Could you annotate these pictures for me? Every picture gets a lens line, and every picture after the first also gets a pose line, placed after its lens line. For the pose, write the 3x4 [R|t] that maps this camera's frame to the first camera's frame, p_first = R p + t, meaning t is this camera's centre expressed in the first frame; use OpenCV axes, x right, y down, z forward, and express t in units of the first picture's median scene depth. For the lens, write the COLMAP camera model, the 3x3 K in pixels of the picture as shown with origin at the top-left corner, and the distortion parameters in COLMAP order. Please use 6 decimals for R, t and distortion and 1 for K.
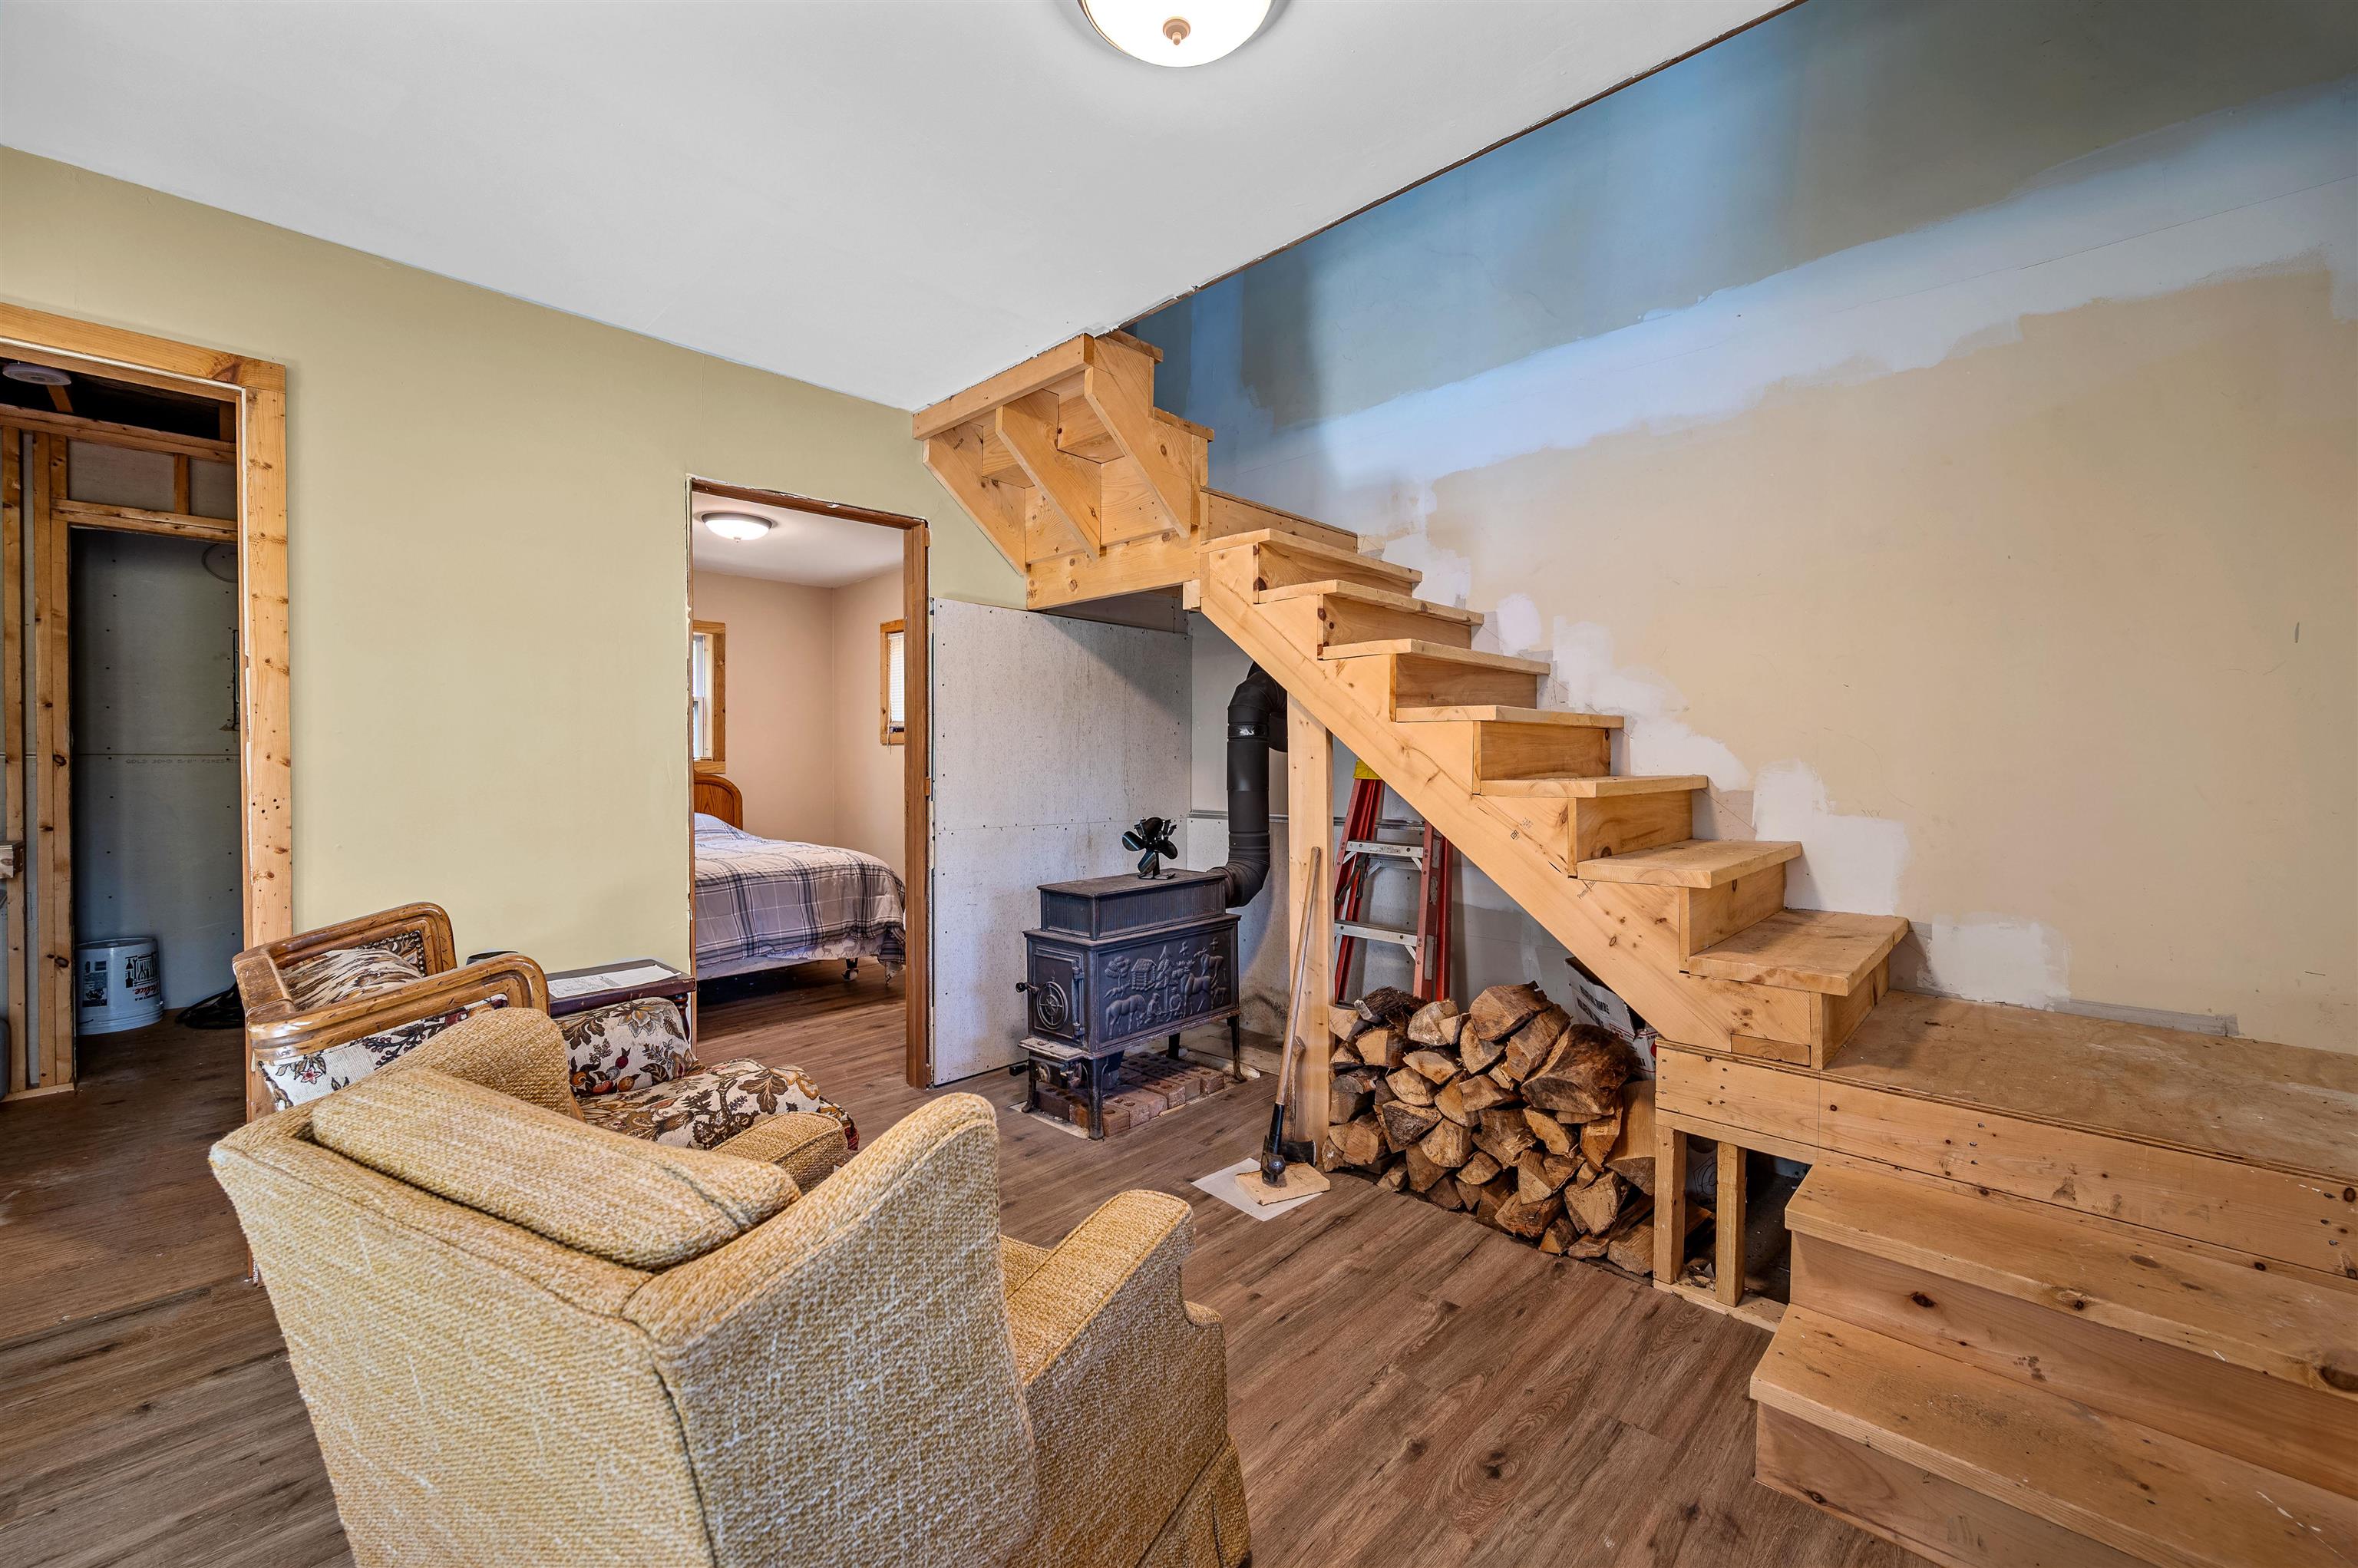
lens RADIAL K [[935.8, 0, 1194.5], [0, 935.8, 775.5], [0, 0, 1]] dist [0.000422, -0.000585]
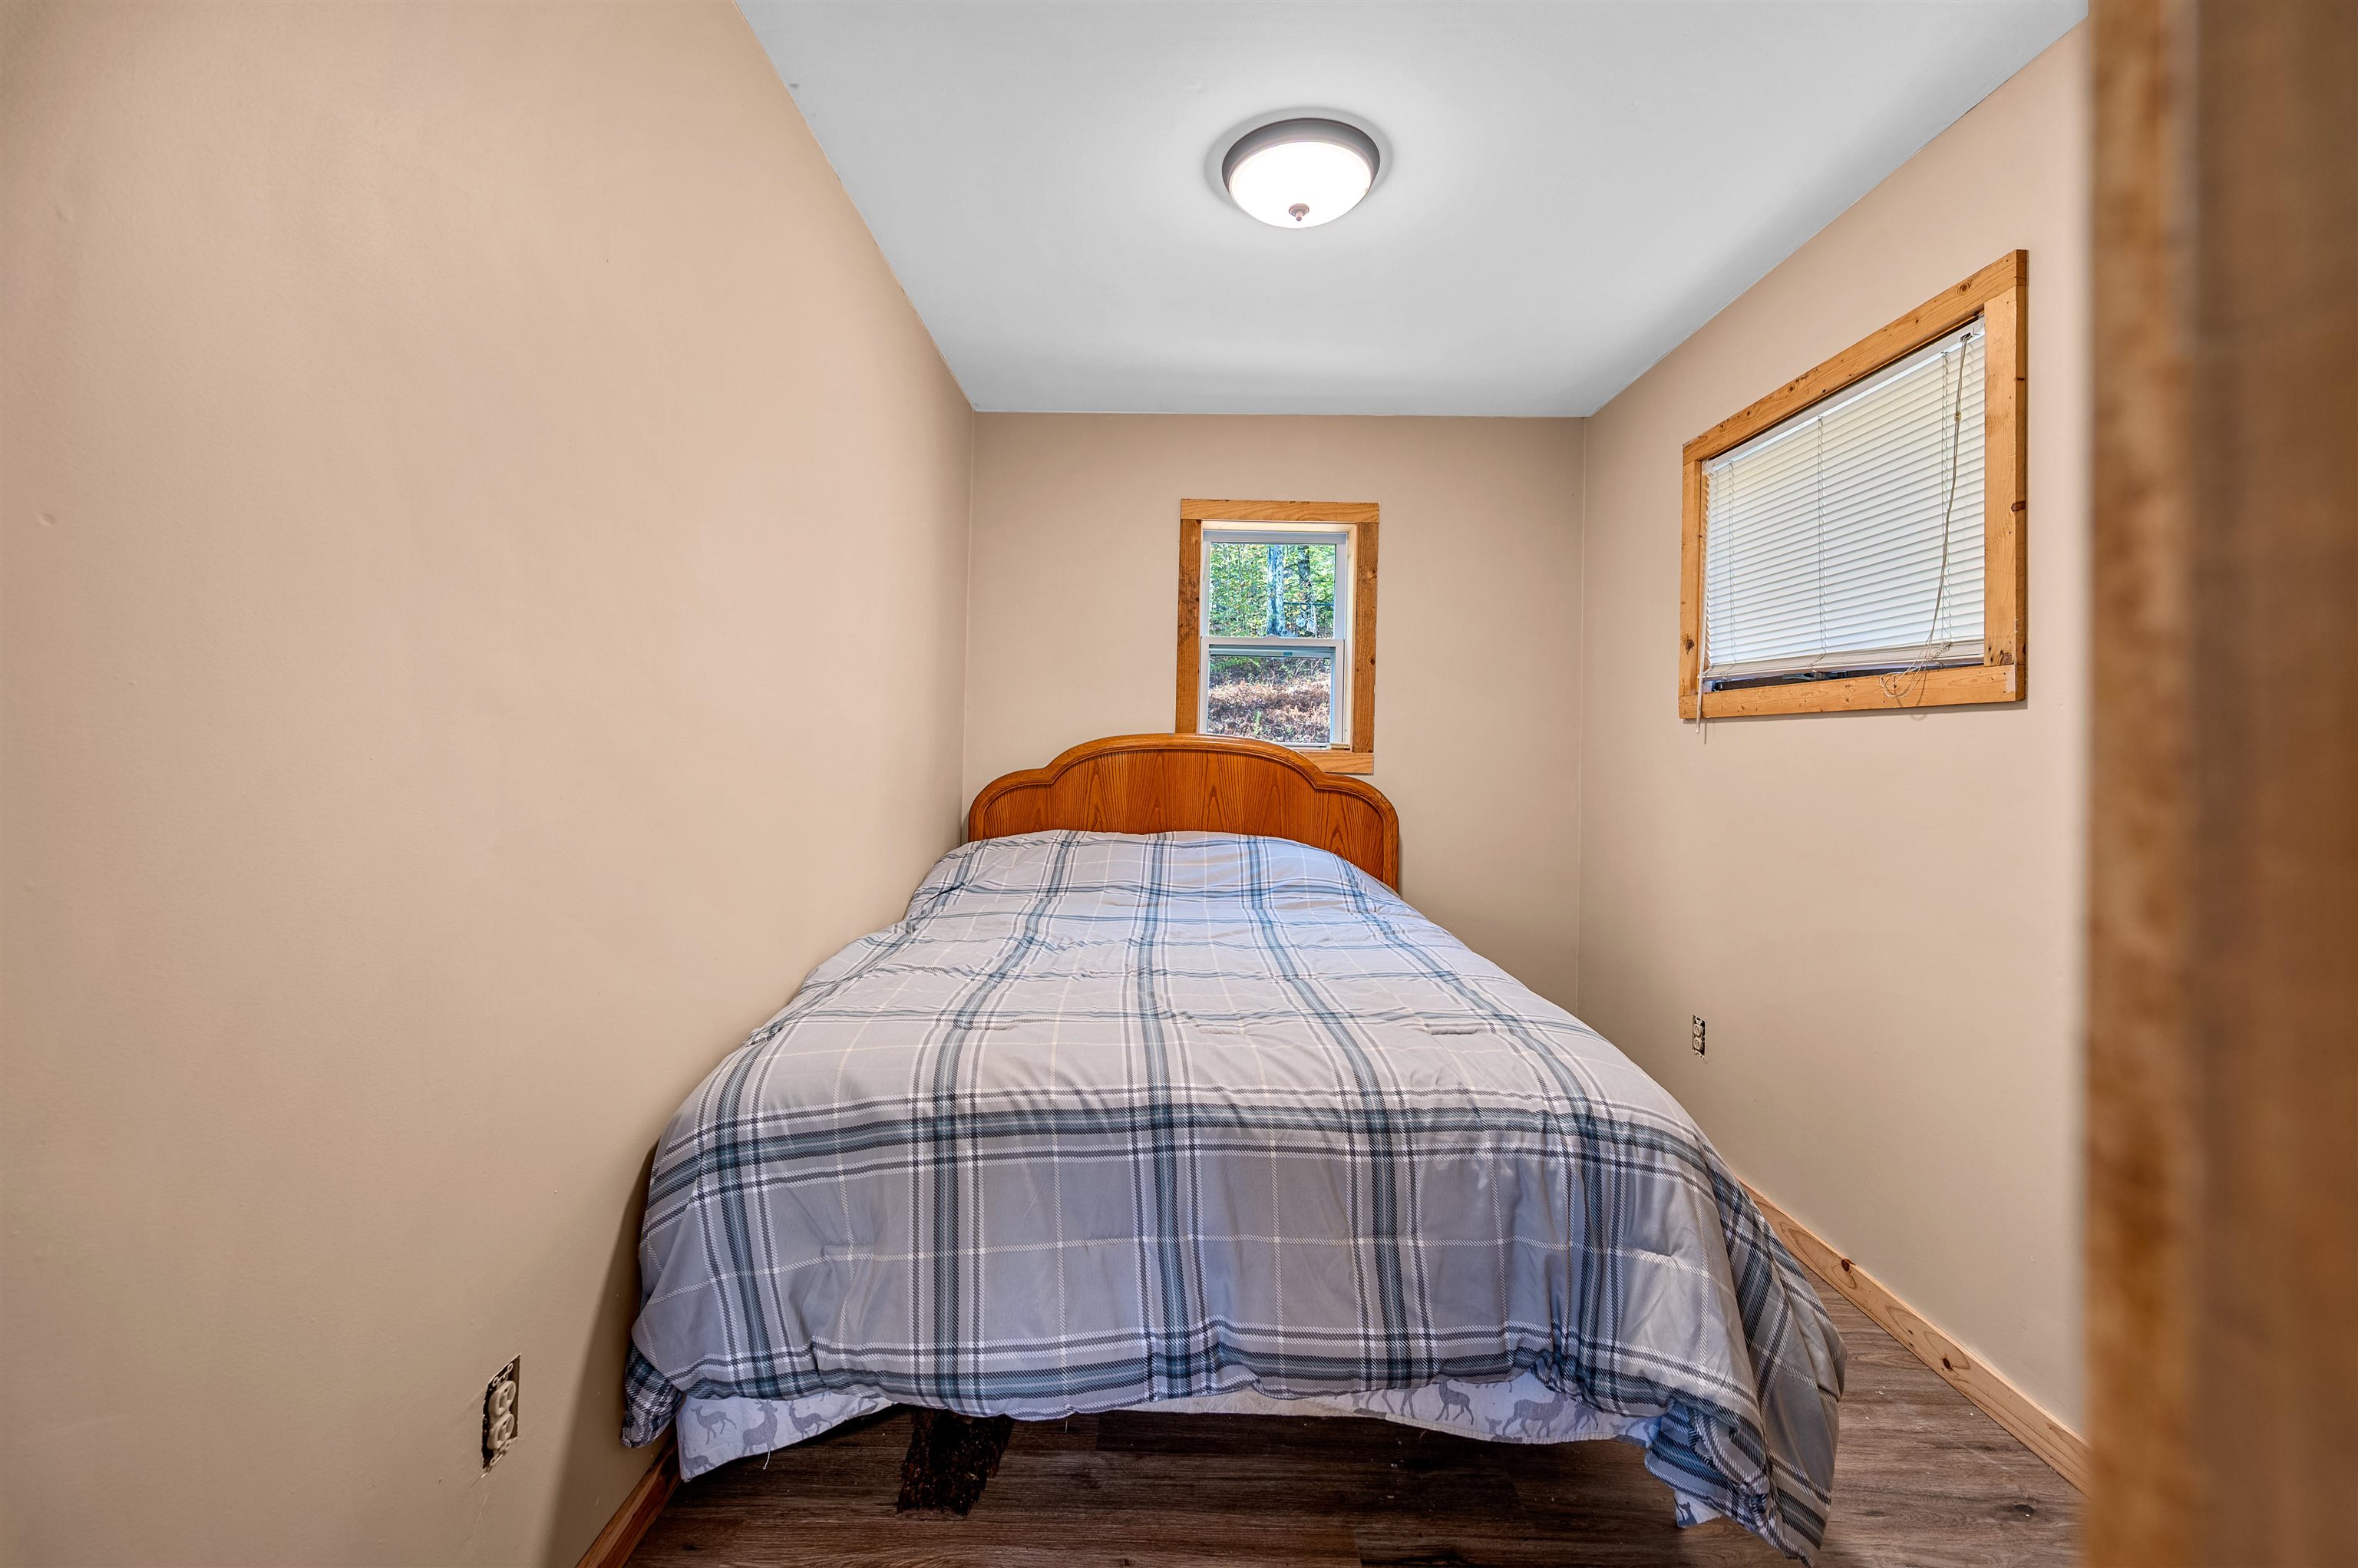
lens RADIAL K [[935.8, 0, 1172.1], [0, 935.8, 762.3], [0, 0, 1]] dist [0.000422, -0.000585]
pose [[0.679387, 0.012807, -0.733668, -0.240415], [-0.021912, 0.999756, -0.002839, -0.007361], [0.733452, 0.018005, 0.679502, 0.730291]]
